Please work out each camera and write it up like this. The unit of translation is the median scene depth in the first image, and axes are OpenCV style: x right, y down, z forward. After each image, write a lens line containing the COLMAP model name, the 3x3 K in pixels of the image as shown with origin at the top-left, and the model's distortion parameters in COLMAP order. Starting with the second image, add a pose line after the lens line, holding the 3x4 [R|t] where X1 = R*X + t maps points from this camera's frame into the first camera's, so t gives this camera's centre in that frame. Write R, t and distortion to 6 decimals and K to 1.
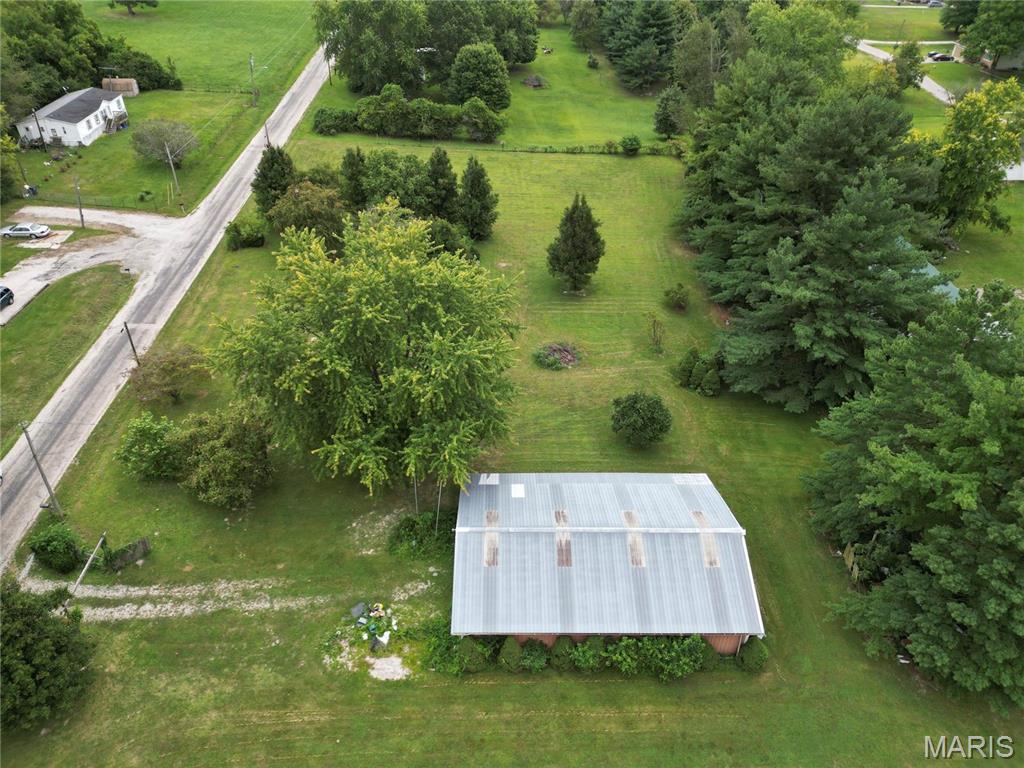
lens RADIAL K [[709.2, 0, 509.1], [0, 709.2, 384.0], [0, 0, 1]] dist [0.053047, -0.035236]
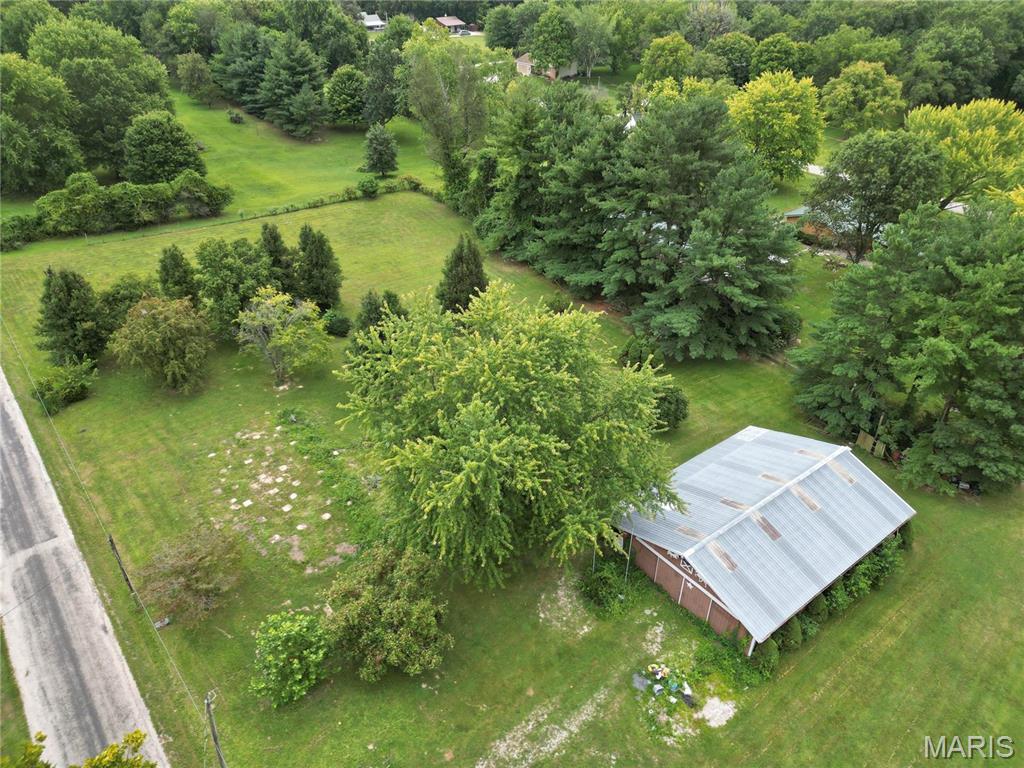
lens RADIAL K [[709.2, 0, 509.3], [0, 709.2, 385.0], [0, 0, 1]] dist [0.053047, -0.035236]
pose [[0.797810, -0.334135, 0.501850, -0.663211], [0.357151, 0.932535, 0.053111, -0.152683], [-0.485739, 0.136864, 0.863322, 0.210833]]
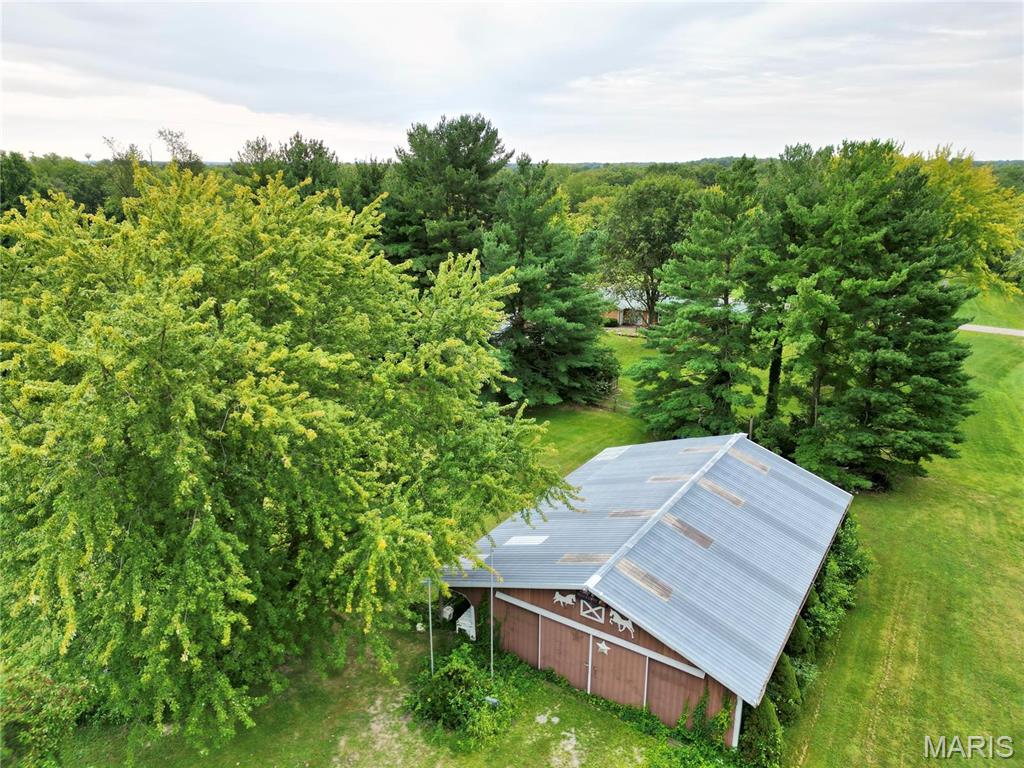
lens RADIAL K [[709.2, 0, 505.9], [0, 709.2, 385.2], [0, 0, 1]] dist [0.053047, -0.035236]
pose [[0.561206, -0.248884, 0.789369, -0.494778], [0.488846, 0.869270, -0.073472, 0.072136], [-0.667890, 0.427113, 0.609506, 0.601732]]
